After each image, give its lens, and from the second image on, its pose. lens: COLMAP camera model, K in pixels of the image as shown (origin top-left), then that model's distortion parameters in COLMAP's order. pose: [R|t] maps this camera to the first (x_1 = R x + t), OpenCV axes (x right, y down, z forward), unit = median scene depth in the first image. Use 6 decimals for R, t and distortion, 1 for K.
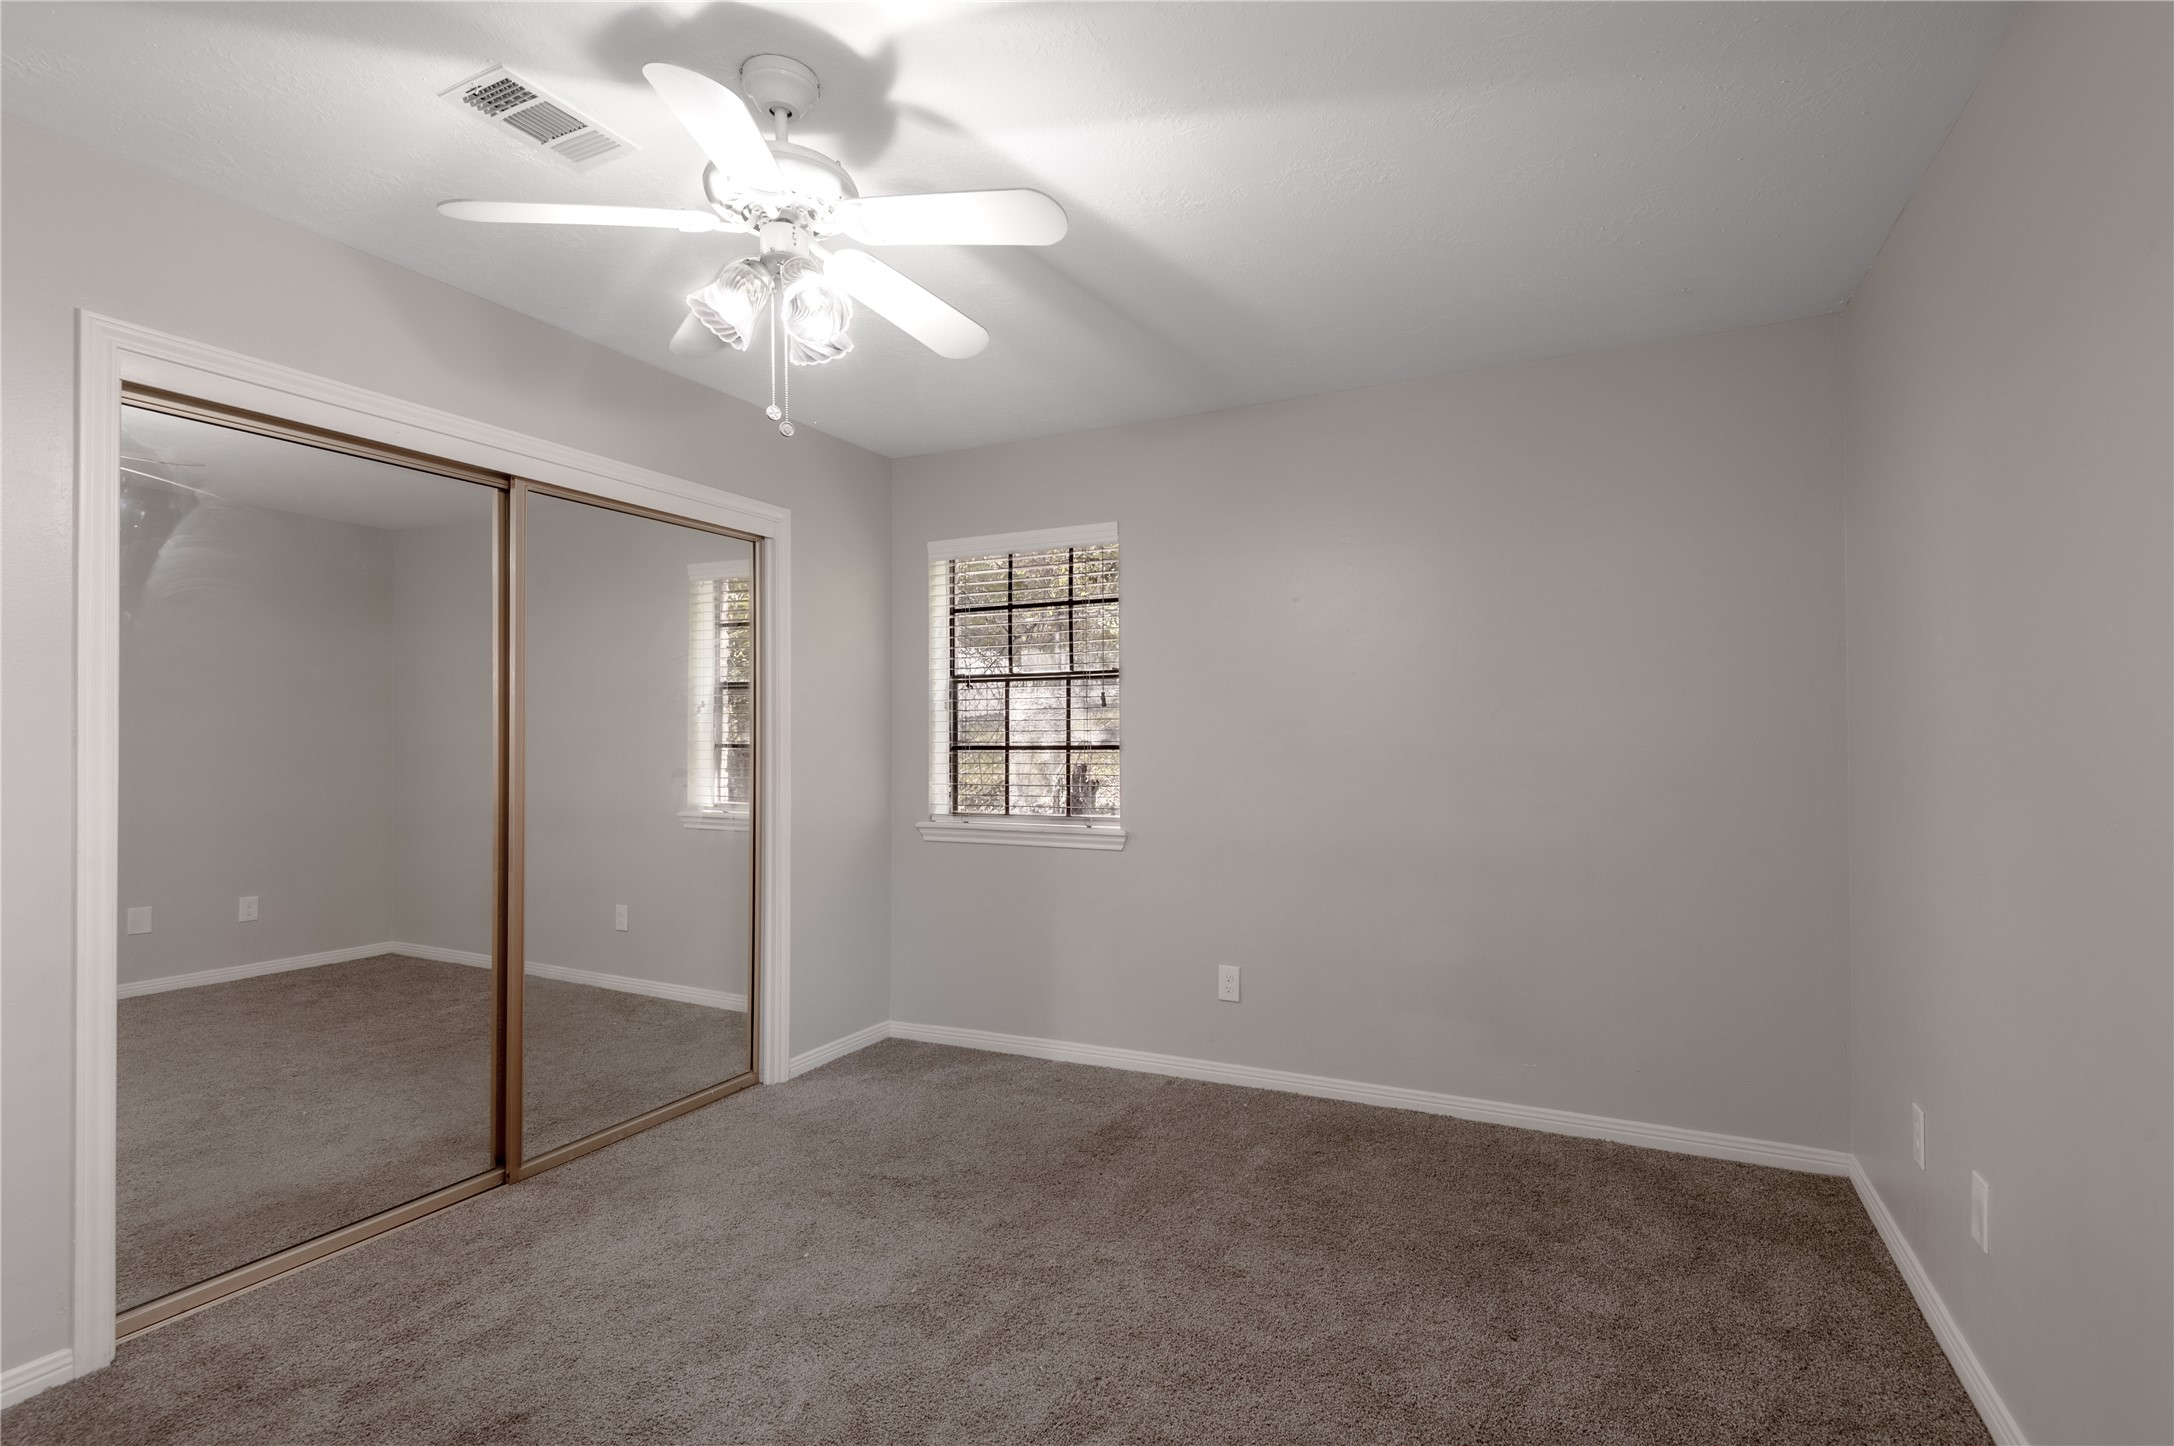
lens RADIAL K [[1020.8, 0, 1101.2], [0, 1020.8, 724.6], [0, 0, 1]] dist [0.021491, -0.006555]
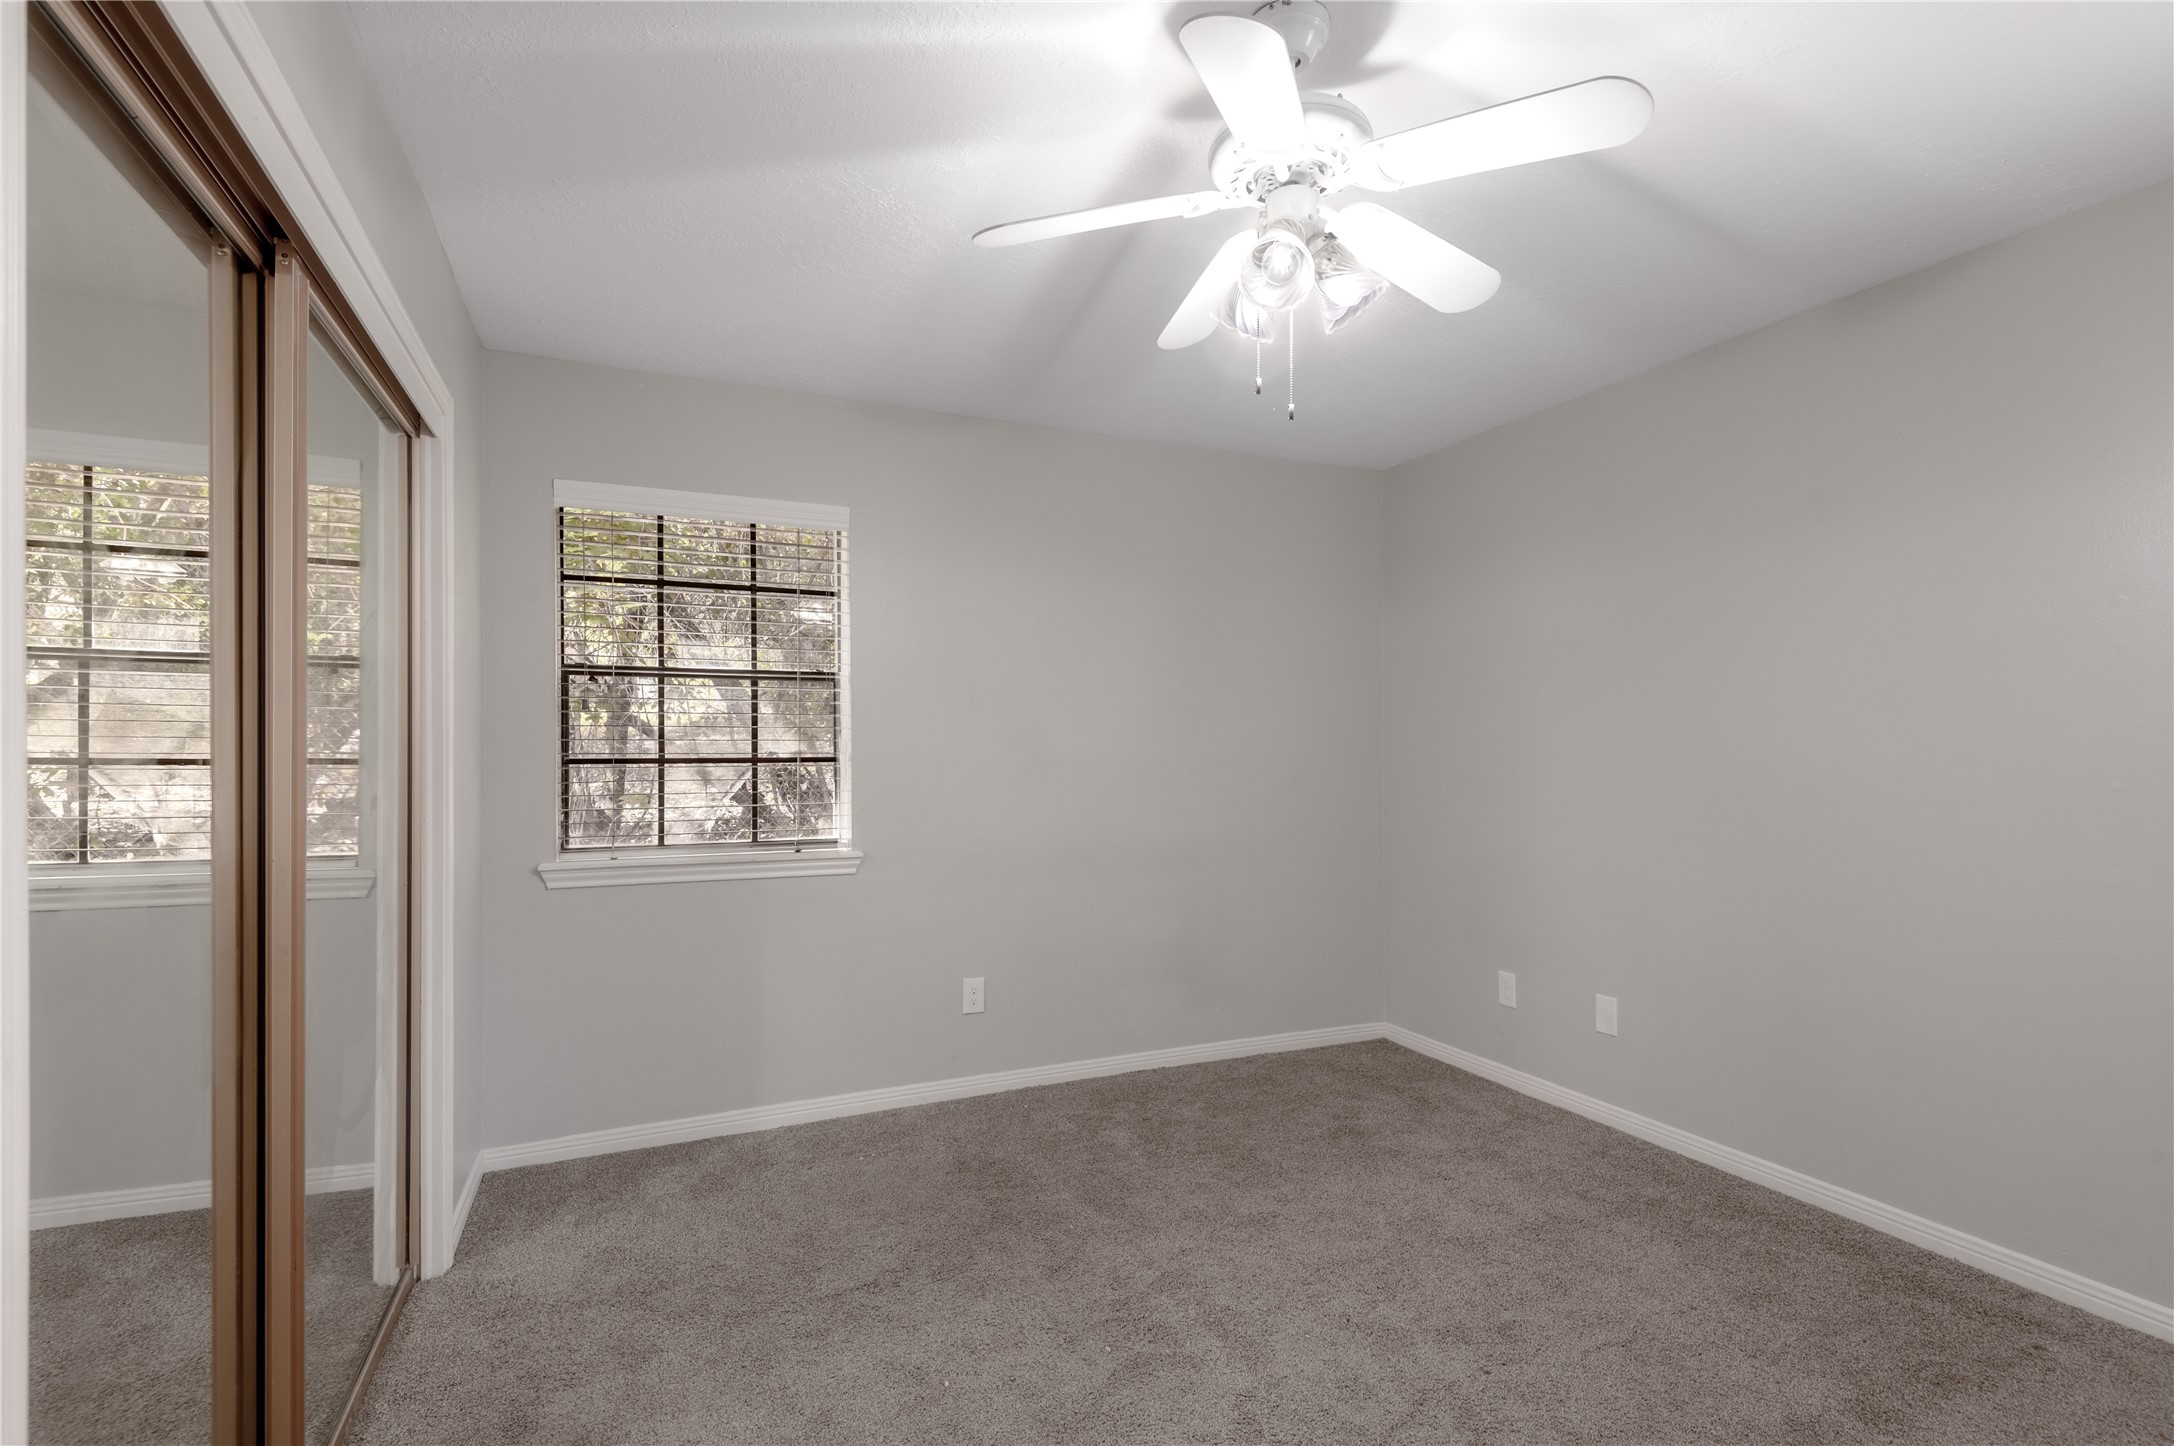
lens RADIAL K [[1020.8, 0, 1101.0], [0, 1020.8, 747.9], [0, 0, 1]] dist [0.021491, -0.006555]
pose [[0.646204, 0.007325, 0.763129, -0.522545], [-0.014170, 0.999897, 0.002401, 0.006514], [-0.763033, -0.012366, 0.646241, 0.246265]]
